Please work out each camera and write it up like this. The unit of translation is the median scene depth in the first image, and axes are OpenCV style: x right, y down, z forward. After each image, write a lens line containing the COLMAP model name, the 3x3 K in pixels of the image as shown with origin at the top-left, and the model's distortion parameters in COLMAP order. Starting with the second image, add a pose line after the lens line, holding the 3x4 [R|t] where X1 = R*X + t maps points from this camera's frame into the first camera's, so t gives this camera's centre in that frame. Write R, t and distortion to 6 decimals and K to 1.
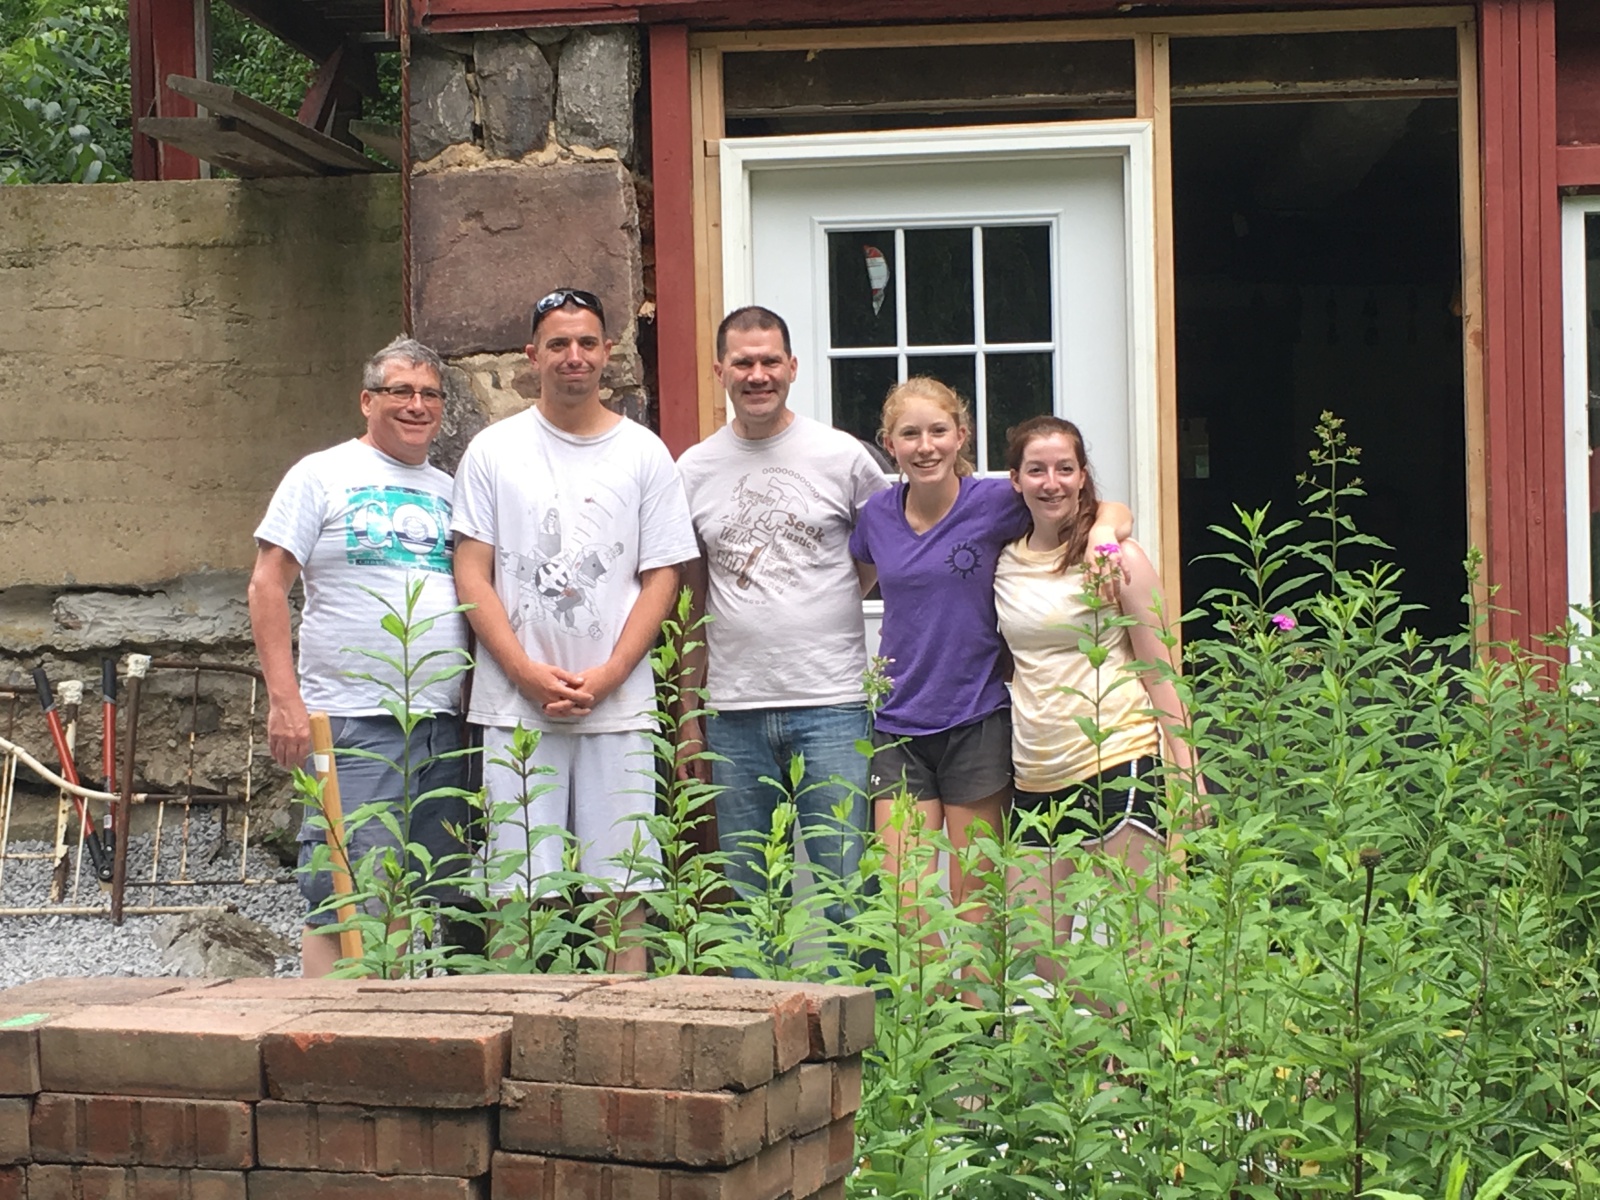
lens RADIAL K [[3186.3, 0, 793.3], [0, 3186.3, 610.9], [0, 0, 1]] dist [0.087035, 0.000000]
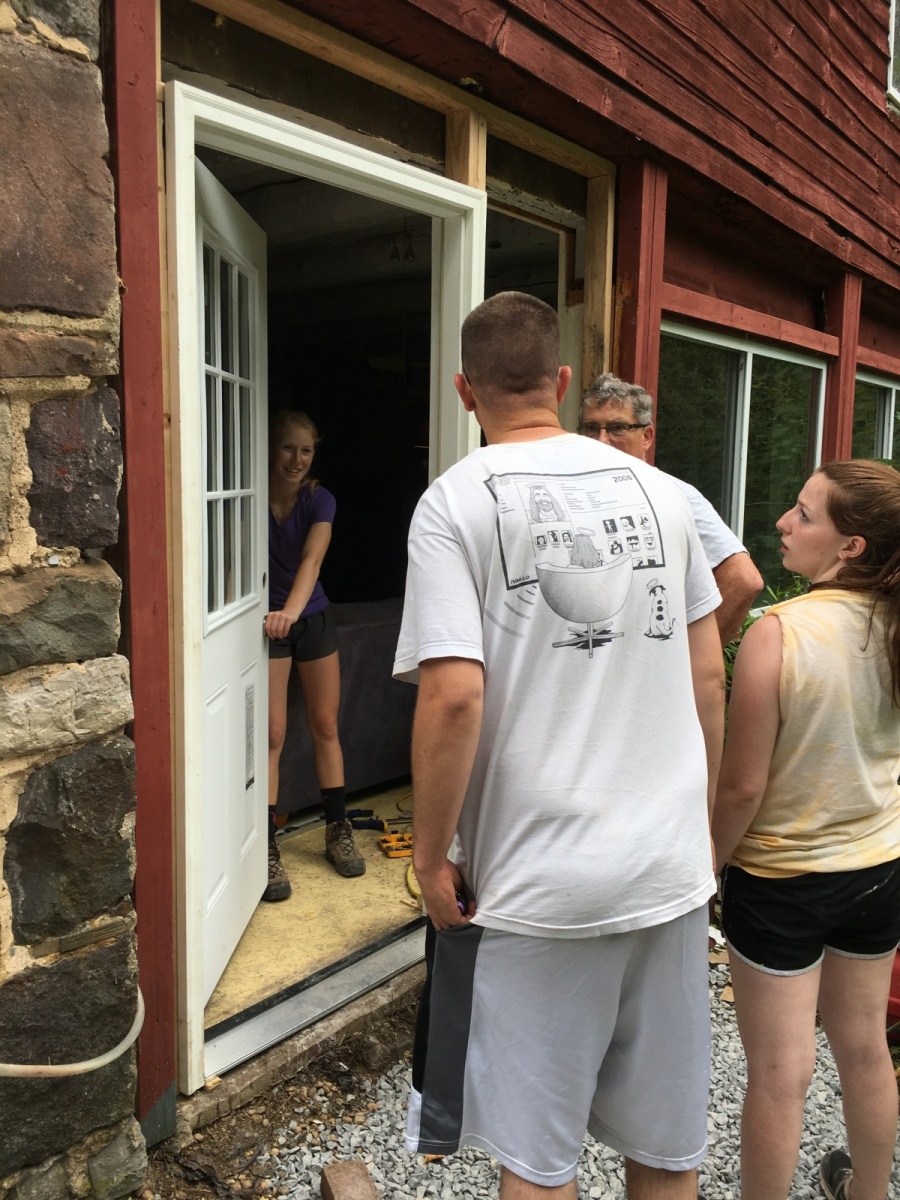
lens RADIAL K [[1043.7, 0, 459.3], [0, 1043.7, 596.7], [0, 0, 1]] dist [0.075852, -0.107285]
pose [[0.564299, -0.064403, 0.823055, -0.214188], [-0.007113, 0.996536, 0.082854, -0.039304], [-0.825540, -0.052609, 0.561886, 0.785447]]
